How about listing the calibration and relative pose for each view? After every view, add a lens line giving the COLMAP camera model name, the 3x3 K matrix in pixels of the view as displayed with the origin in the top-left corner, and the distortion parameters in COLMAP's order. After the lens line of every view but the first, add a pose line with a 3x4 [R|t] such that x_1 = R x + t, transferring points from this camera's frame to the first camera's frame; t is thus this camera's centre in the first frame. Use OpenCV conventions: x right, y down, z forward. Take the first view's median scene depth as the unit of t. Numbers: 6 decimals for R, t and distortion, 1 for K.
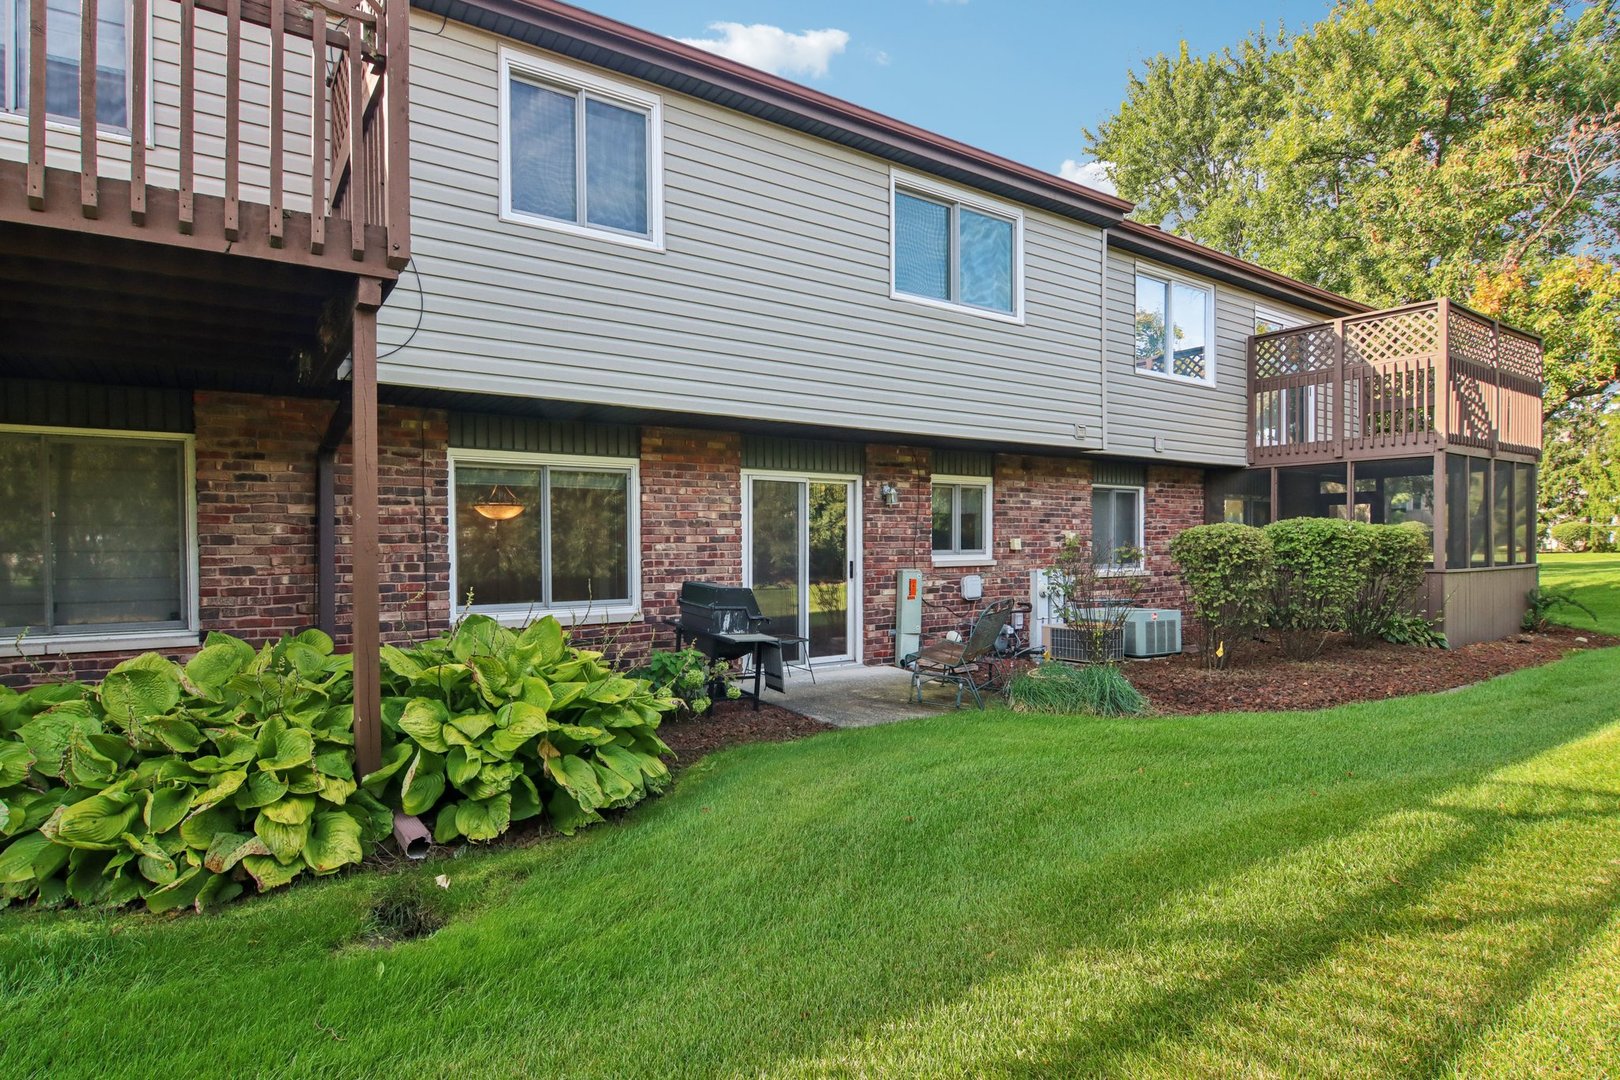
lens RADIAL K [[835.4, 0, 796.8], [0, 835.4, 526.7], [0, 0, 1]] dist [-0.000252, -0.013927]
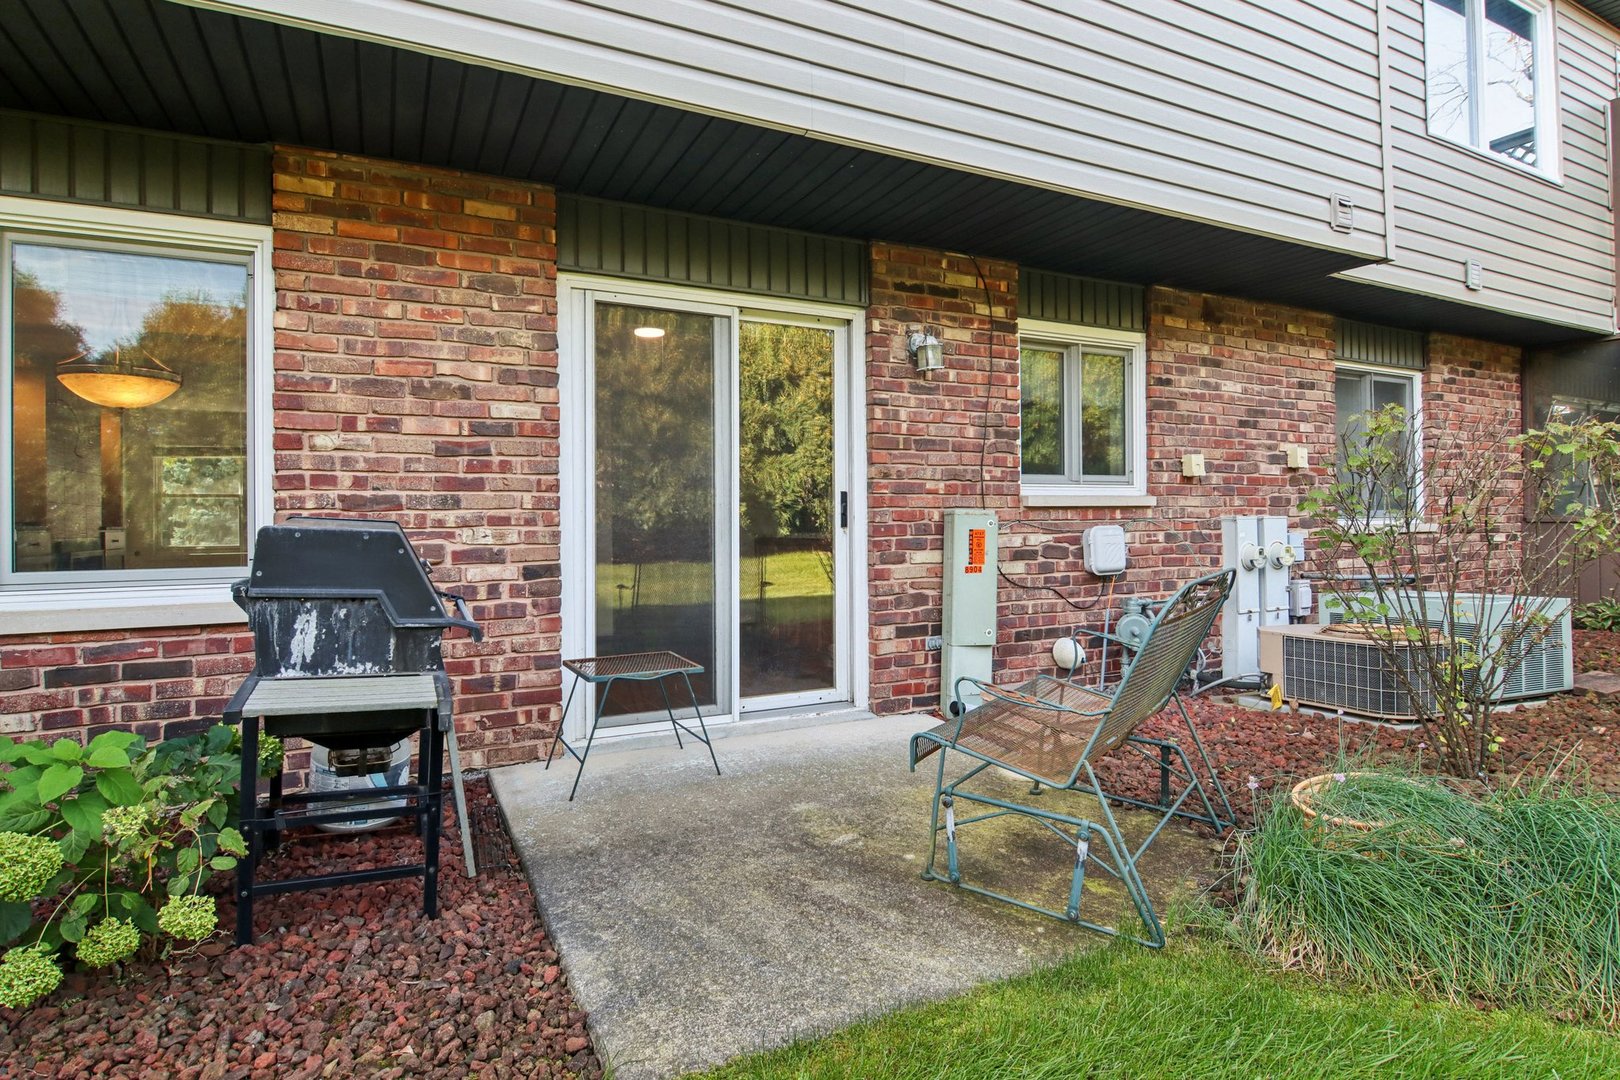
lens RADIAL K [[837.8, 0, 806.7], [0, 837.8, 500.3], [0, 0, 1]] dist [-0.001268, -0.015012]
pose [[0.992162, -0.007433, -0.124736, 0.101979], [0.006926, 0.999966, -0.004502, 0.047343], [0.124765, 0.003603, 0.992180, 0.516261]]
